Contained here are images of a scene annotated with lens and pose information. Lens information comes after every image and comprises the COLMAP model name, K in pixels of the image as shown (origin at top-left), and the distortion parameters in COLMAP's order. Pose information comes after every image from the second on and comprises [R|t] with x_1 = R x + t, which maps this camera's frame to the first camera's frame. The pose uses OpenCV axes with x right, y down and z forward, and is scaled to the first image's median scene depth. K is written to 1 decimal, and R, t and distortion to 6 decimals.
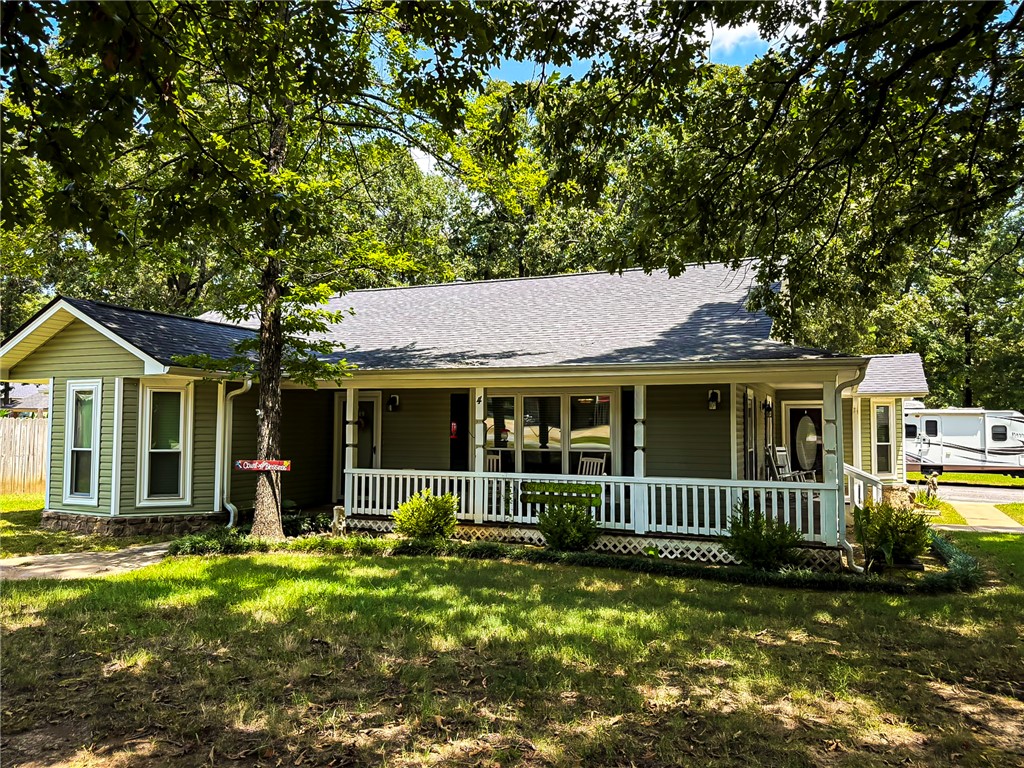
lens RADIAL K [[800.0, 0, 509.6], [0, 800.0, 397.5], [0, 0, 1]] dist [0.125135, -0.282149]
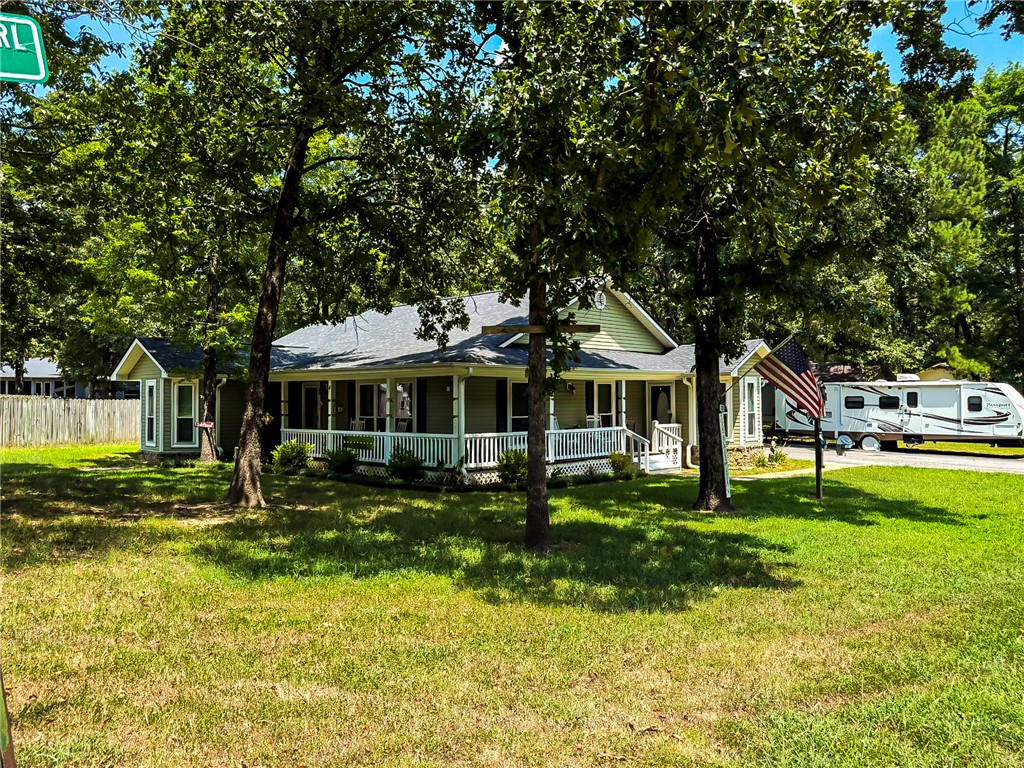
lens RADIAL K [[800.0, 0, 509.6], [0, 800.0, 397.5], [0, 0, 1]] dist [0.125135, -0.282149]
pose [[0.920162, -0.013425, -0.391309, 0.929307], [0.024537, 0.999425, 0.023412, -0.006802], [0.390769, -0.031144, 0.919962, -0.401470]]
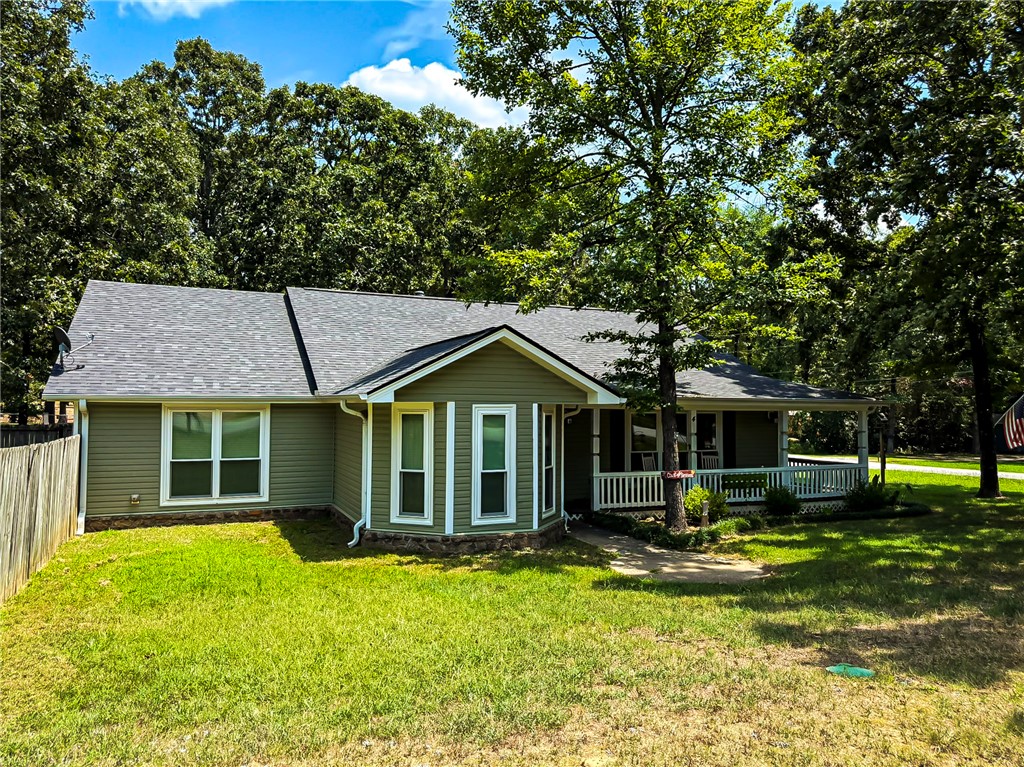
lens RADIAL K [[800.0, 0, 509.6], [0, 800.0, 397.0], [0, 0, 1]] dist [0.125135, -0.282149]
pose [[0.668558, 0.005514, 0.743639, -1.194652], [-0.030717, 0.999324, 0.020206, -0.049869], [-0.743025, -0.036351, 0.668276, 0.266417]]
